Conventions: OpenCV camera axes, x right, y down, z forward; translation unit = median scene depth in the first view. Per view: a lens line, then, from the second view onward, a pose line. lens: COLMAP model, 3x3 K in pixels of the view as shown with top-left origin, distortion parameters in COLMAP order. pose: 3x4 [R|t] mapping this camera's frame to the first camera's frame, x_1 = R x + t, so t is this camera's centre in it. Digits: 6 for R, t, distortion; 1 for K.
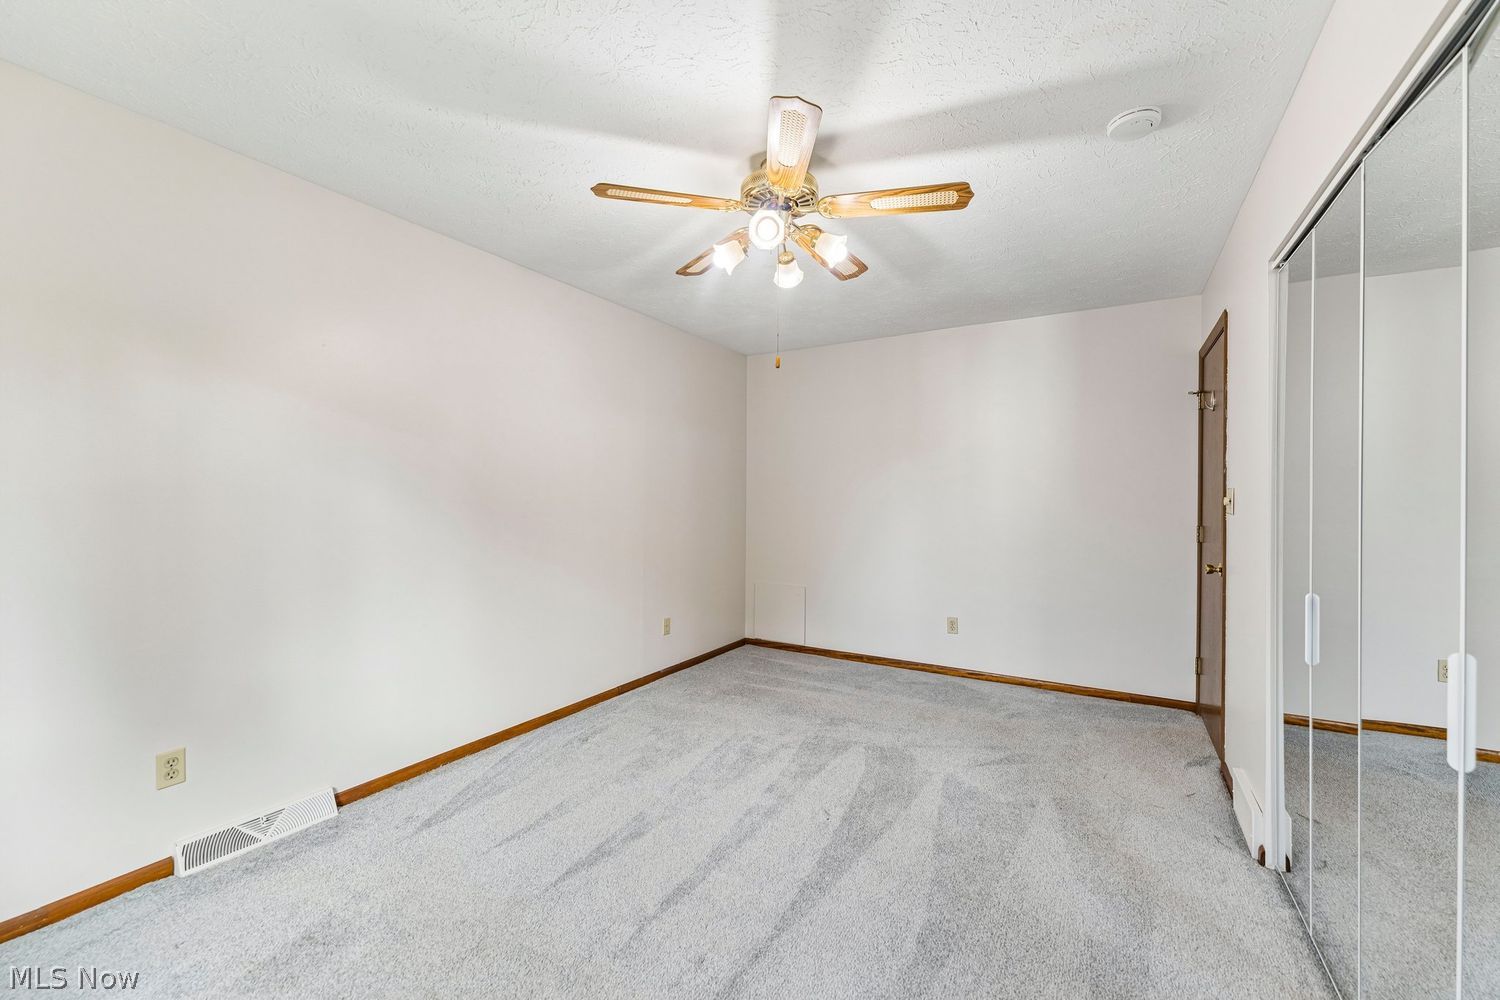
lens RADIAL K [[596.8, 0, 756.3], [0, 596.8, 504.0], [0, 0, 1]] dist [-0.002094, 0.000351]
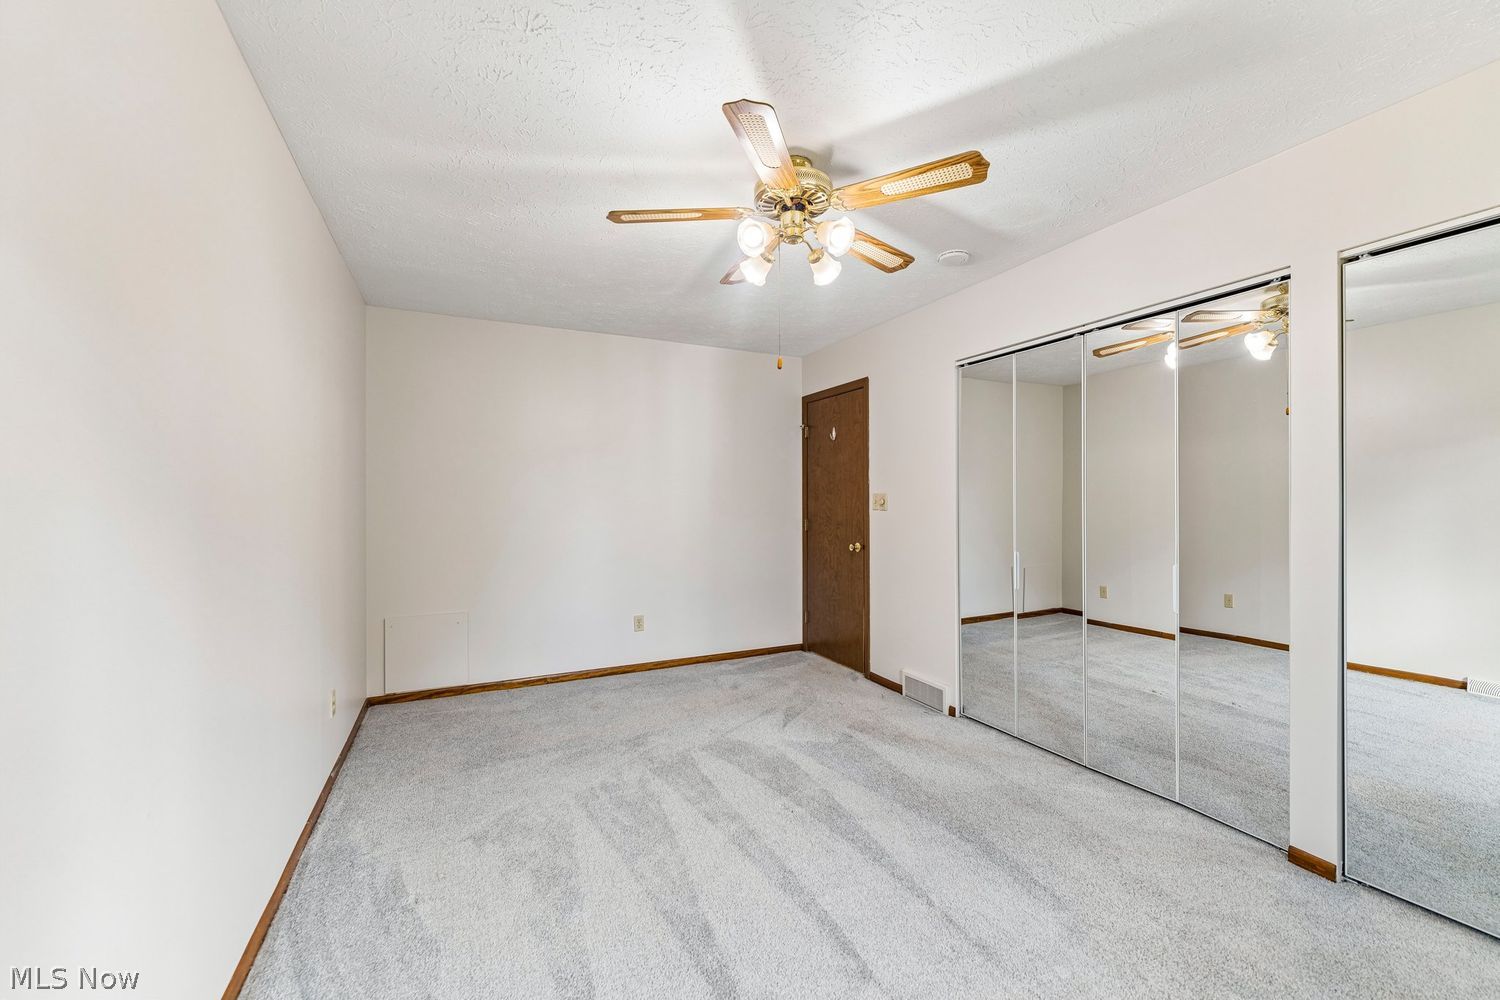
lens RADIAL K [[596.8, 0, 740.2], [0, 596.8, 495.7], [0, 0, 1]] dist [-0.002094, 0.000351]
pose [[0.554386, 0.000311, 0.832260, -0.565519], [0.015071, 0.999832, -0.010413, -0.005757], [-0.832123, 0.018316, 0.554288, 0.355778]]
